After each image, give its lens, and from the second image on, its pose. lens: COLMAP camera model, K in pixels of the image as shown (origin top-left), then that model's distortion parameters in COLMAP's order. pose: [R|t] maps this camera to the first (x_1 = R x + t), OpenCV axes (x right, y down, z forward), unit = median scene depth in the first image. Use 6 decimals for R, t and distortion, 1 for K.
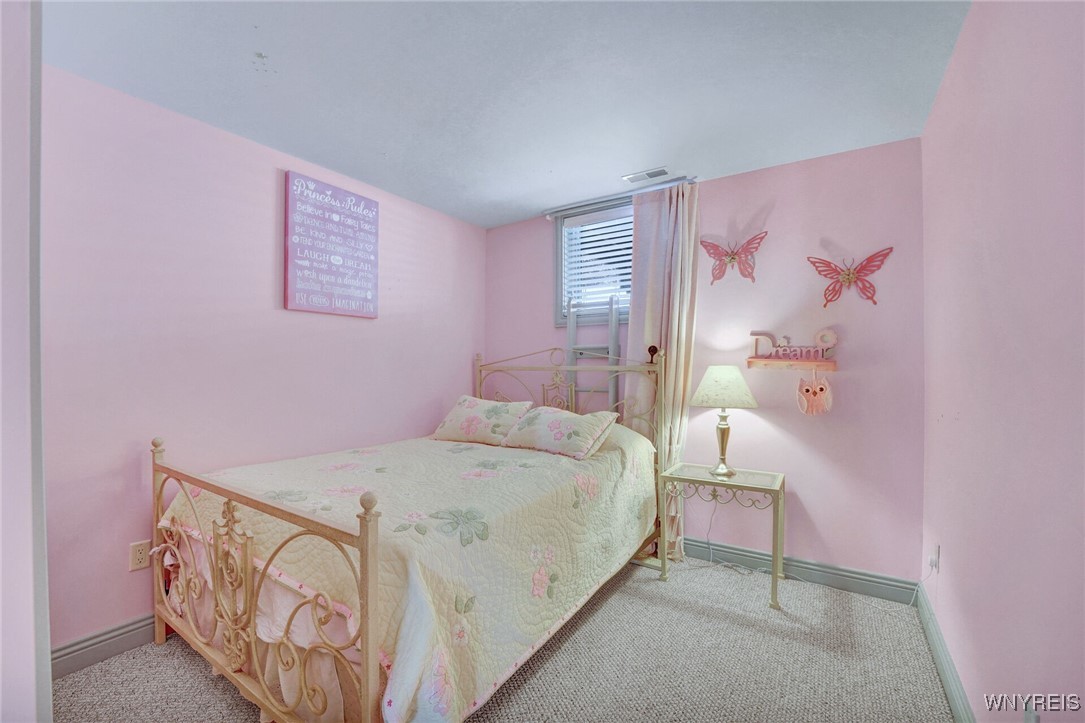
lens RADIAL K [[455.8, 0, 536.4], [0, 455.8, 363.8], [0, 0, 1]] dist [-0.028499, 0.000217]
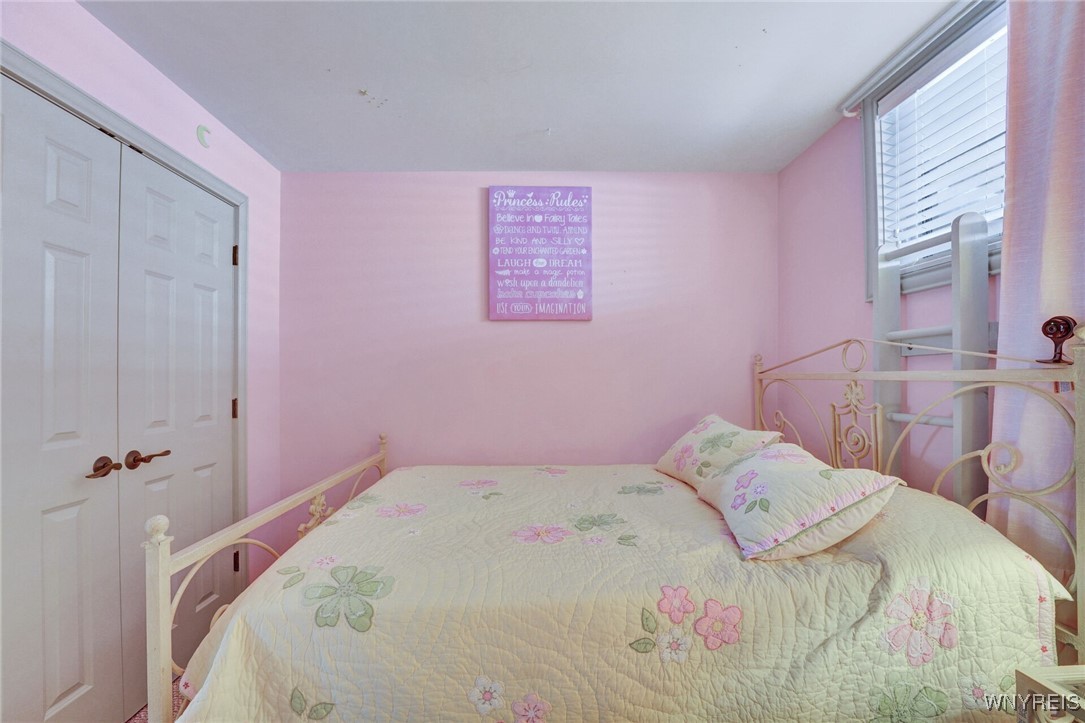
lens RADIAL K [[455.8, 0, 536.4], [0, 455.8, 363.8], [0, 0, 1]] dist [-0.028499, 0.000217]
pose [[0.568090, -0.026434, -0.822542, 0.326678], [0.010996, 0.999639, -0.024530, 0.004273], [0.822893, 0.004890, 0.568175, 0.452201]]
